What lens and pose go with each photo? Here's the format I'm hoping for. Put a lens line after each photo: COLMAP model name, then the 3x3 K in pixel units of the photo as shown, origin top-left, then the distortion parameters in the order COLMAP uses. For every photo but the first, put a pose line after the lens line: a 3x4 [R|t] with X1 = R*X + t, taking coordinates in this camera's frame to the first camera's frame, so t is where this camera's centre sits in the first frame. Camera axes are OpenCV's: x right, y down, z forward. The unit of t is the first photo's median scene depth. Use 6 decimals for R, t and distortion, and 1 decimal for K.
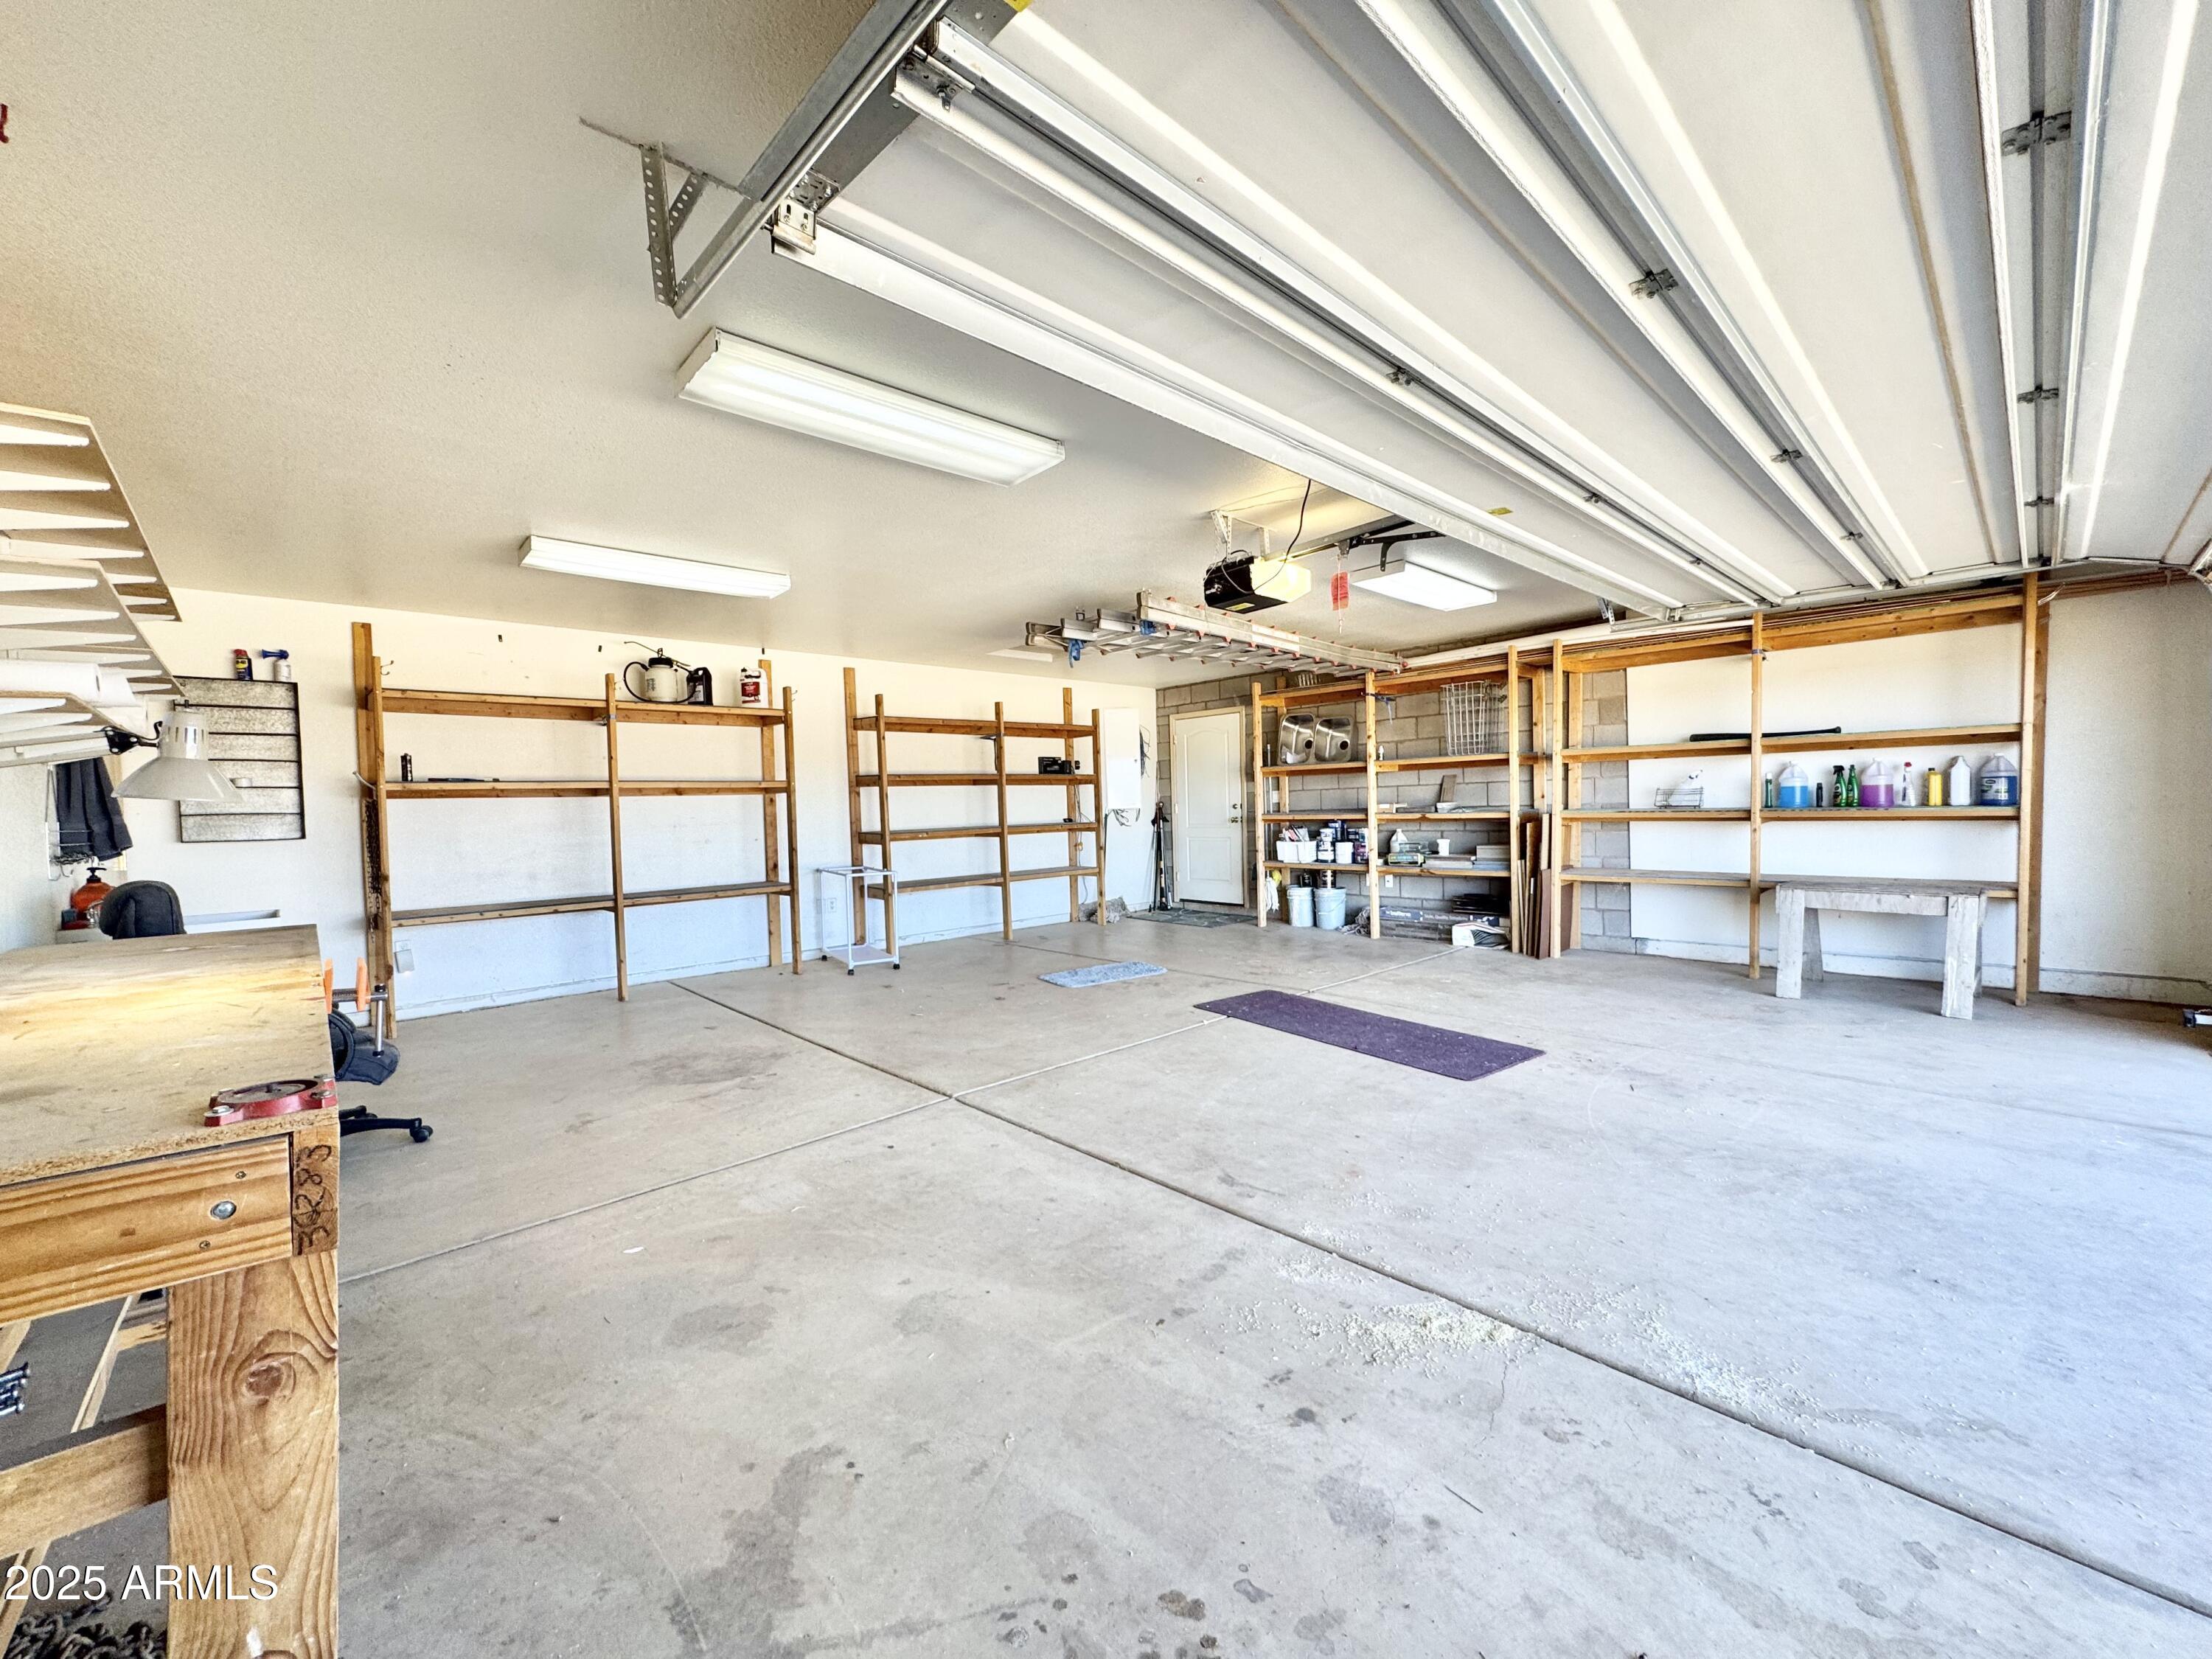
lens RADIAL K [[881.0, 0, 1103.1], [0, 881.0, 830.3], [0, 0, 1]] dist [0.001568, 0.000134]
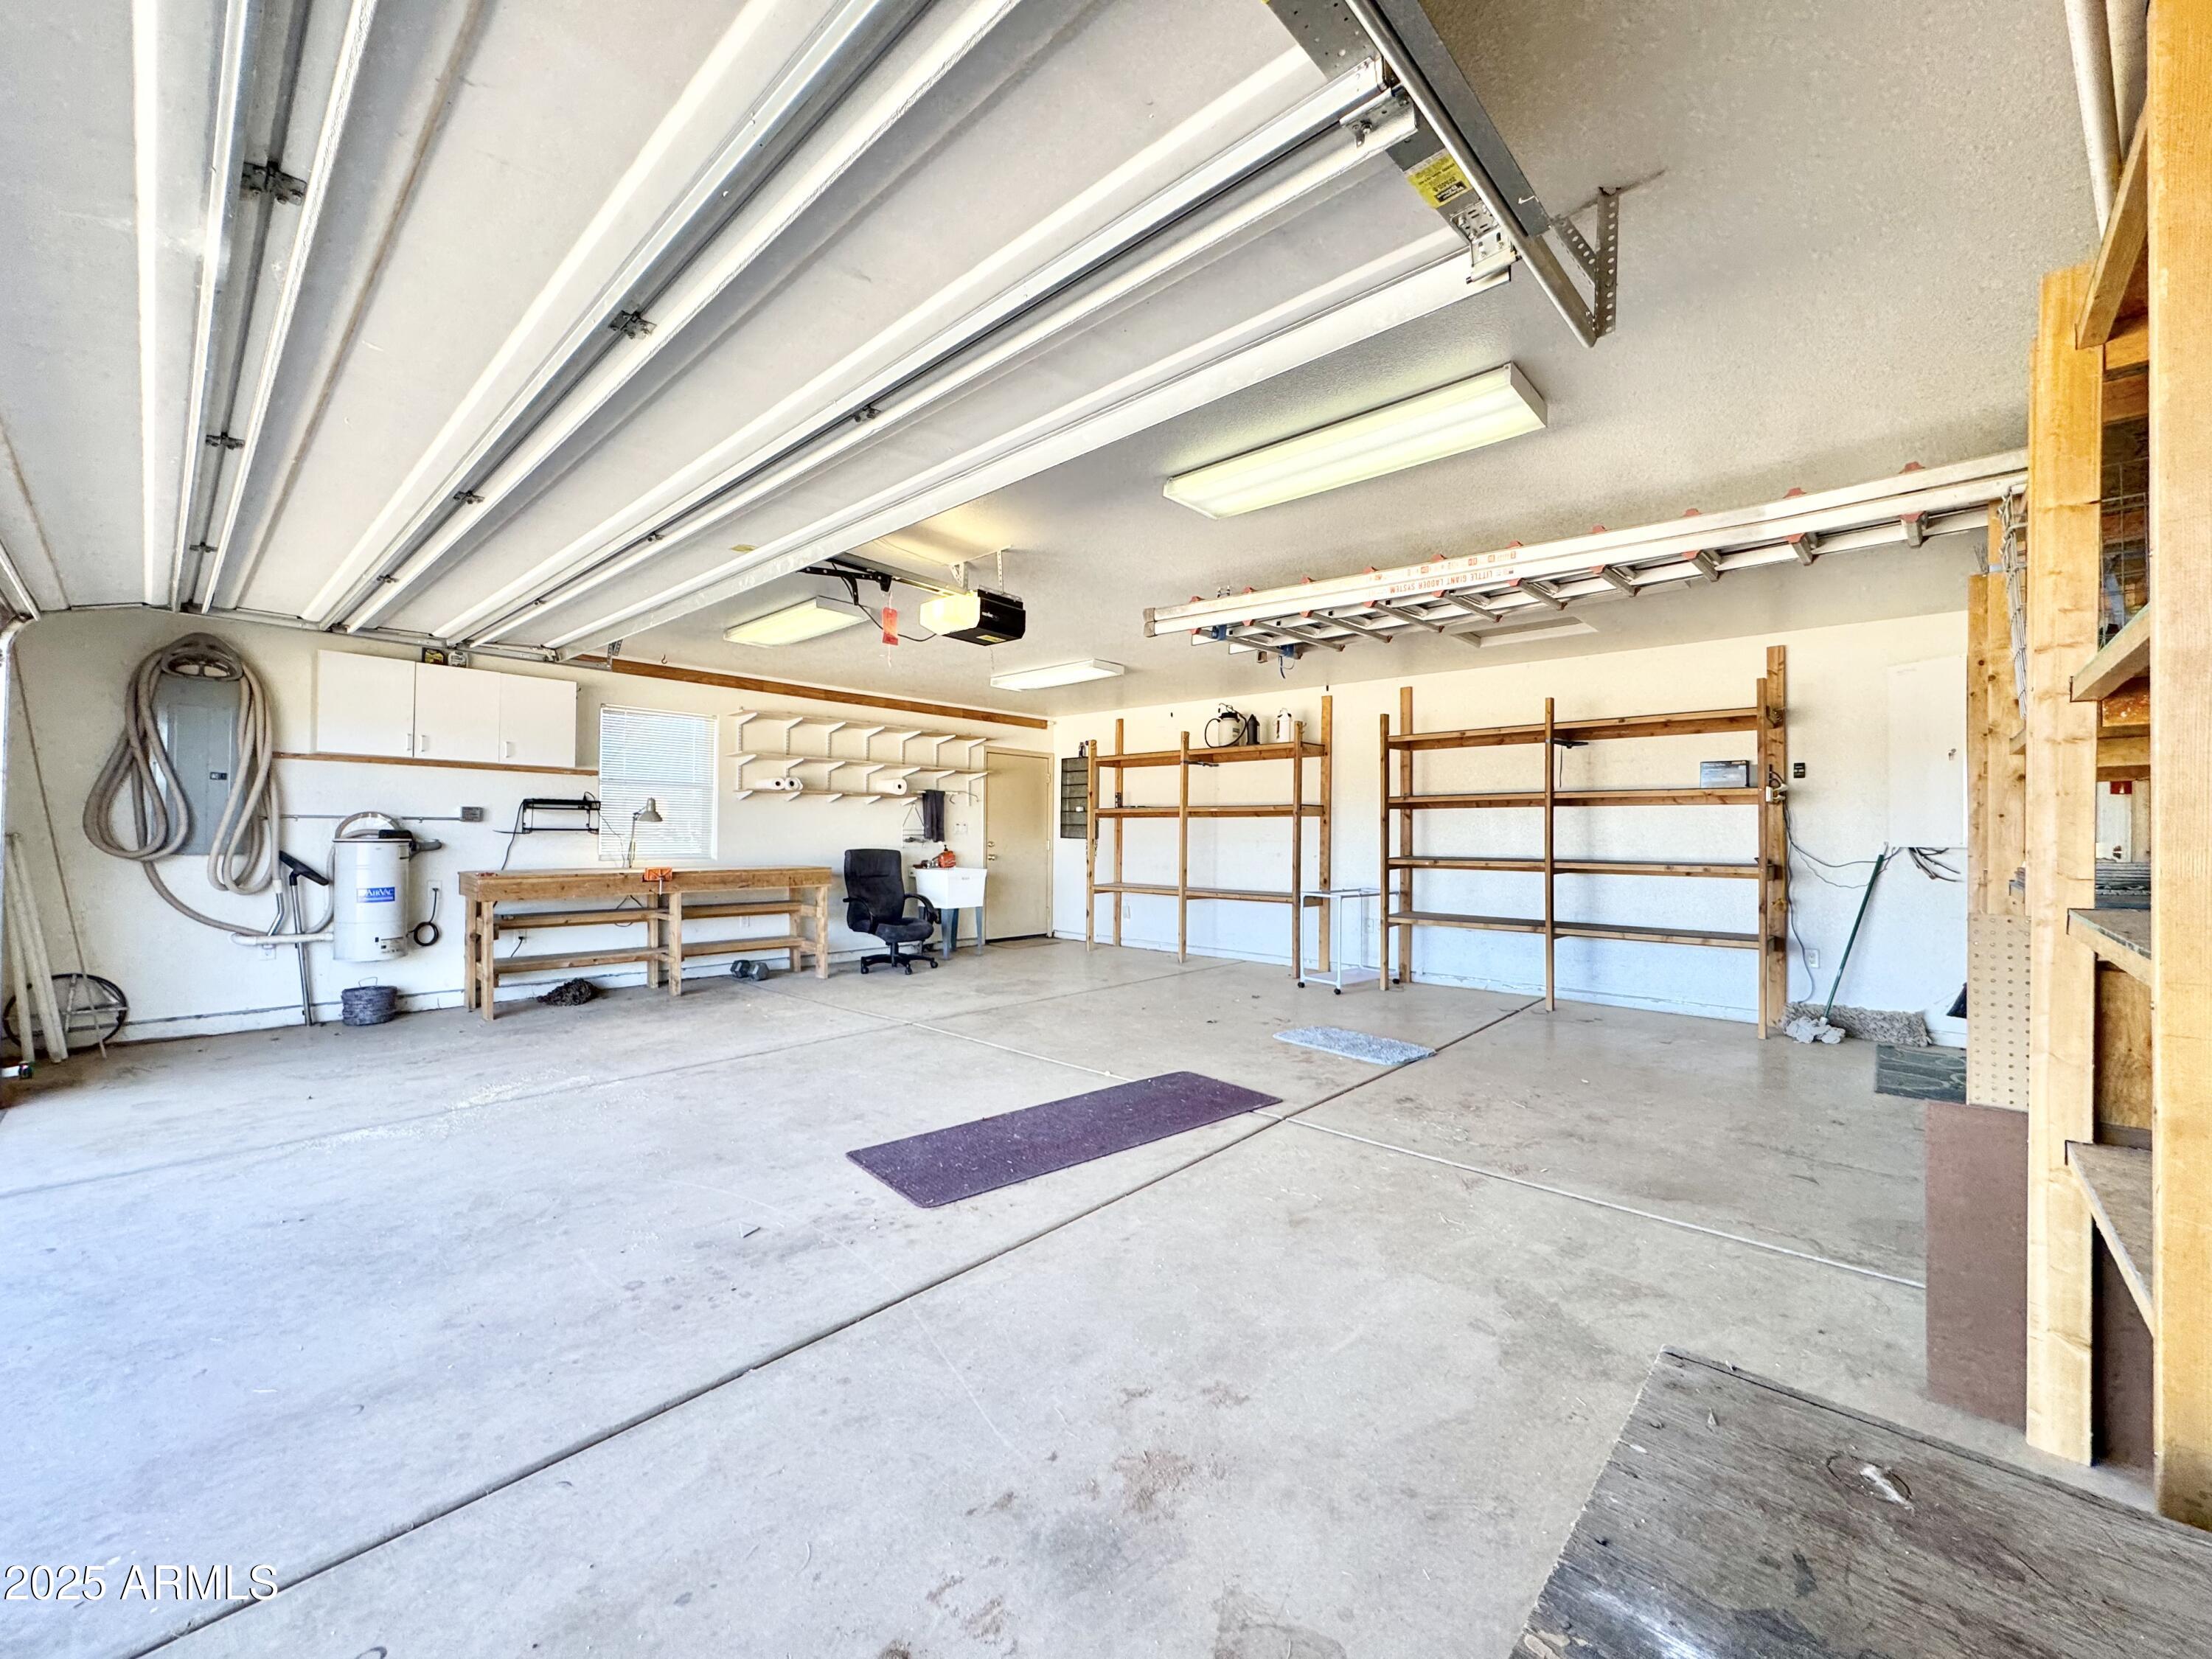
lens RADIAL K [[881.0, 0, 1103.1], [0, 881.0, 830.5], [0, 0, 1]] dist [0.001568, 0.000134]
pose [[0.069483, 0.024842, -0.997274, 1.089050], [-0.037373, 0.999053, 0.022283, -0.057251], [0.996883, 0.035722, 0.070346, 0.987599]]
